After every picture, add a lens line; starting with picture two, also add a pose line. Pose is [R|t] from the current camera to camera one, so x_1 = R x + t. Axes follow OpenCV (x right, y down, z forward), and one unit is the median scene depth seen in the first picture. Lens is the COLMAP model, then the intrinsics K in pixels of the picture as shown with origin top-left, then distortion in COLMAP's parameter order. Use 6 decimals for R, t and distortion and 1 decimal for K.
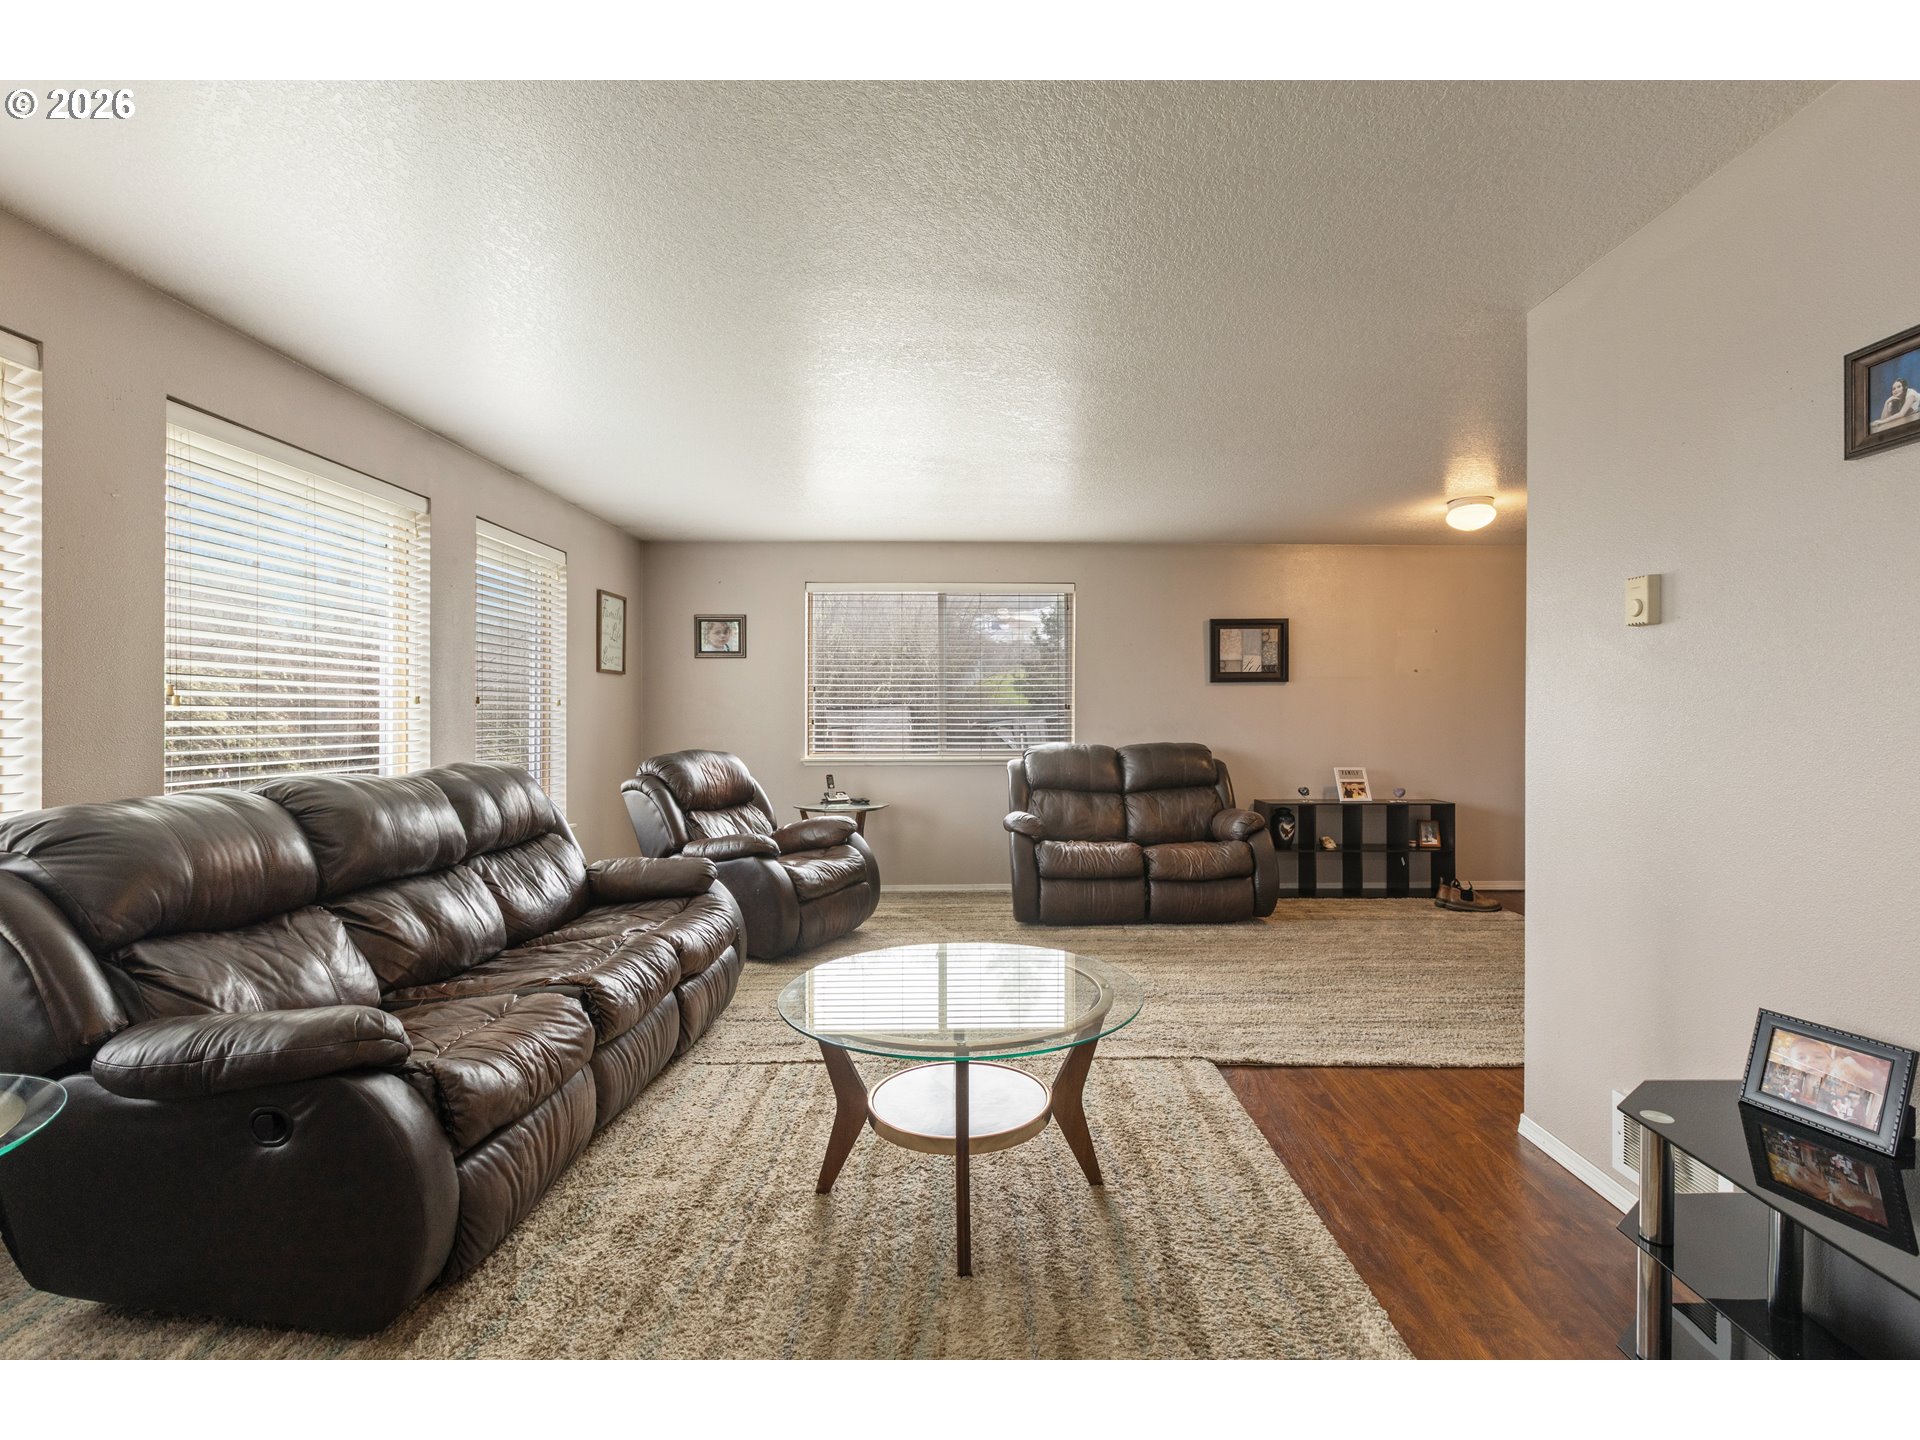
lens RADIAL K [[892.0, 0, 1004.0], [0, 892.0, 713.9], [0, 0, 1]] dist [-0.004031, -0.000083]
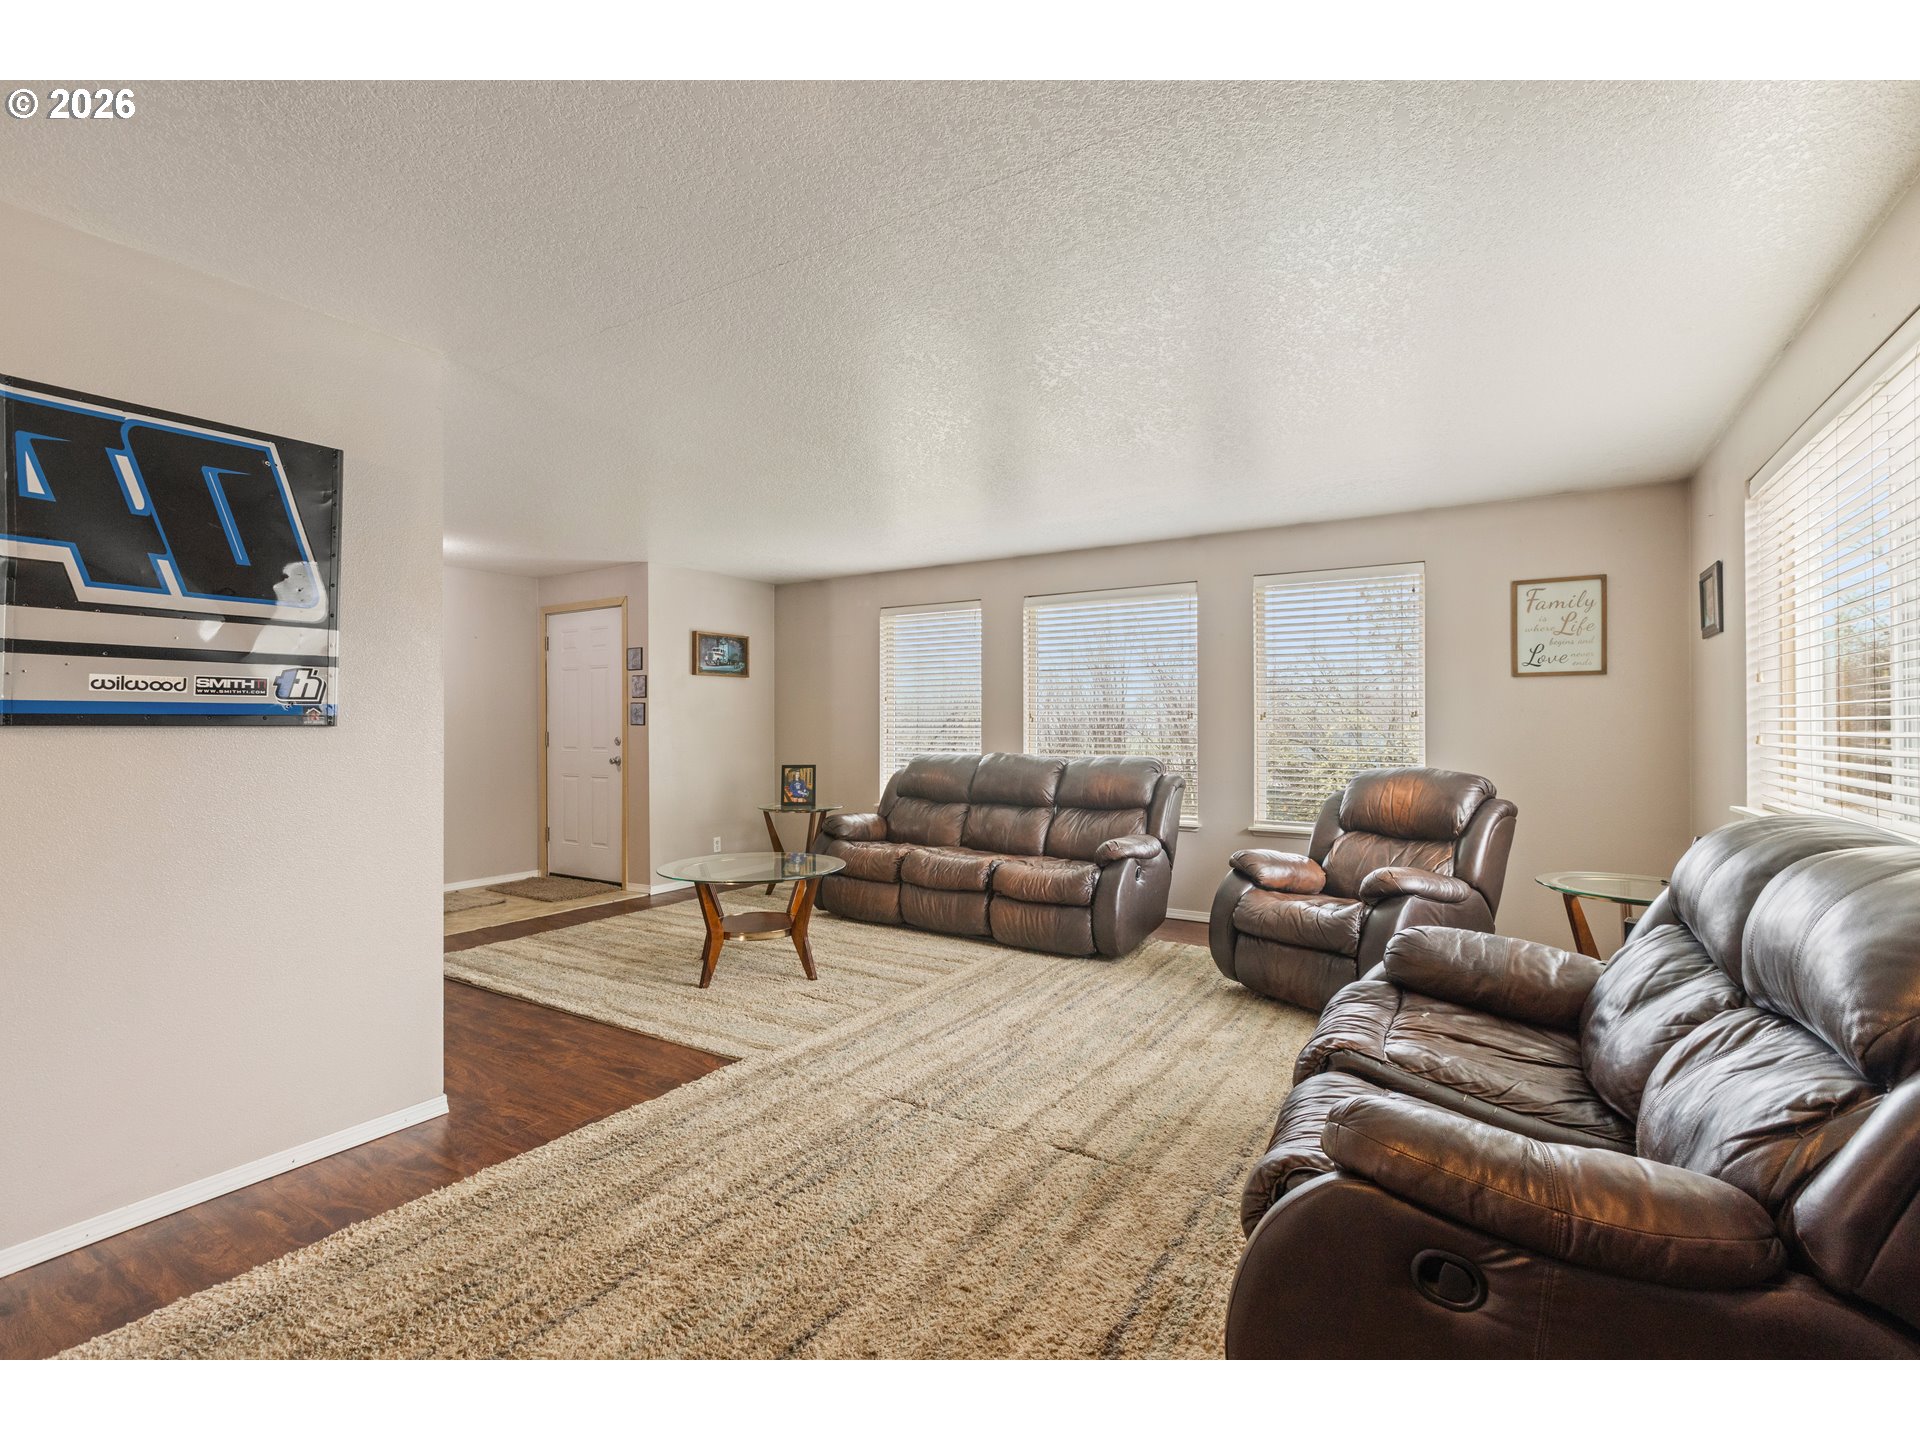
lens RADIAL K [[881.2, 0, 945.5], [0, 881.2, 720.7], [0, 0, 1]] dist [0.002397, 0.000077]
pose [[-0.557481, -0.006441, -0.830164, 1.317345], [0.000735, 0.999966, -0.008252, 0.005288], [0.830189, -0.005210, -0.557458, 2.431270]]
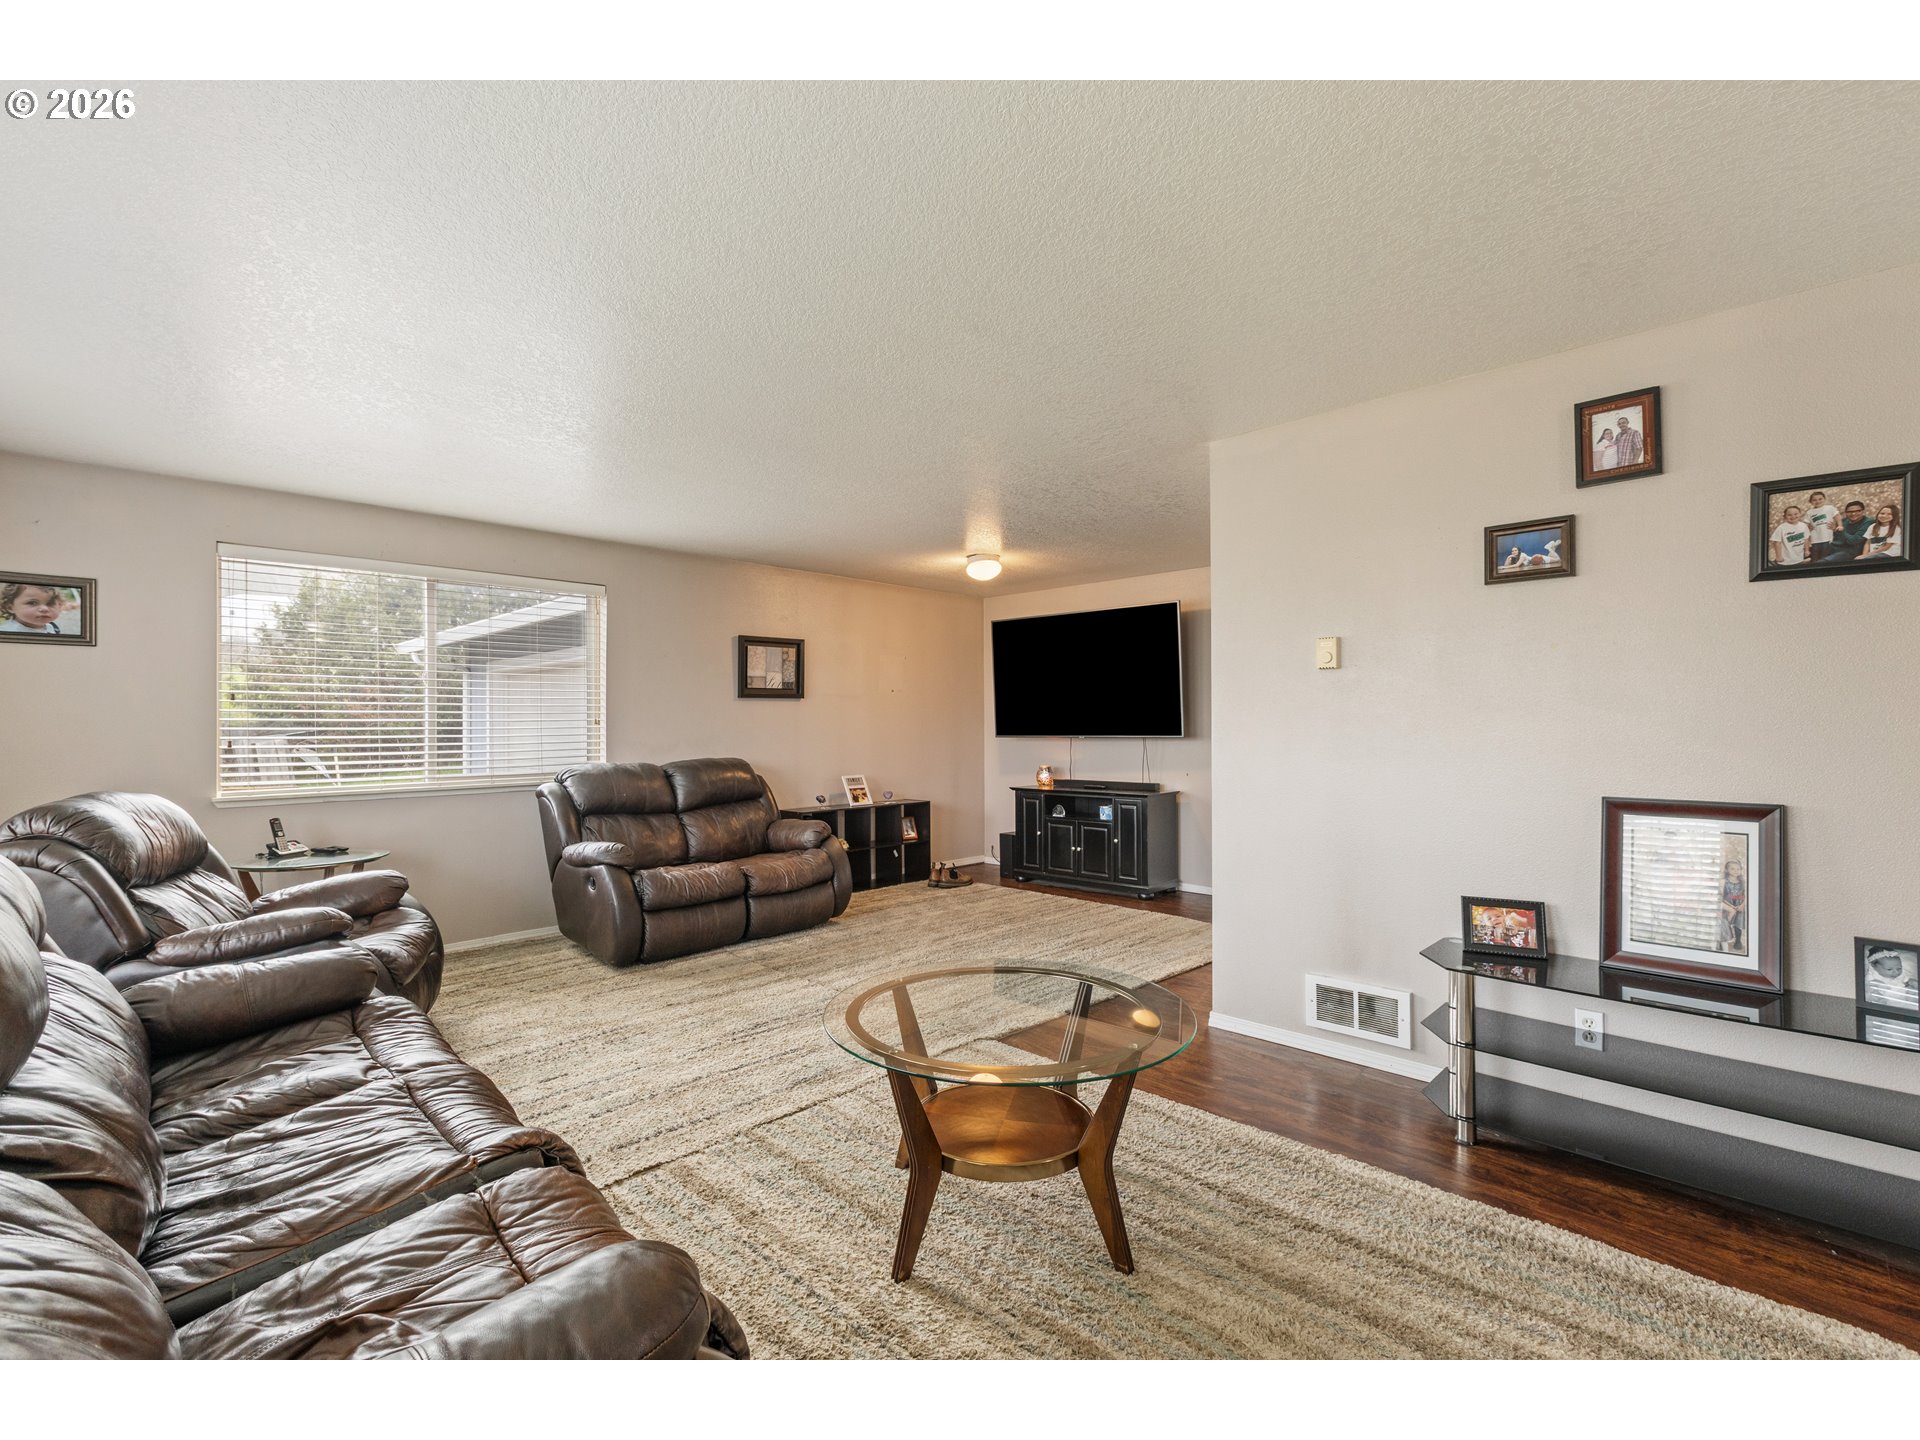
lens RADIAL K [[859.2, 0, 952.1], [0, 859.2, 718.4], [0, 0, 1]] dist [-0.000475, 0.000313]
pose [[0.718799, 0.001473, 0.695216, -0.752468], [0.006590, 0.999938, -0.008932, -0.003670], [-0.695187, 0.011002, 0.718745, 0.356911]]
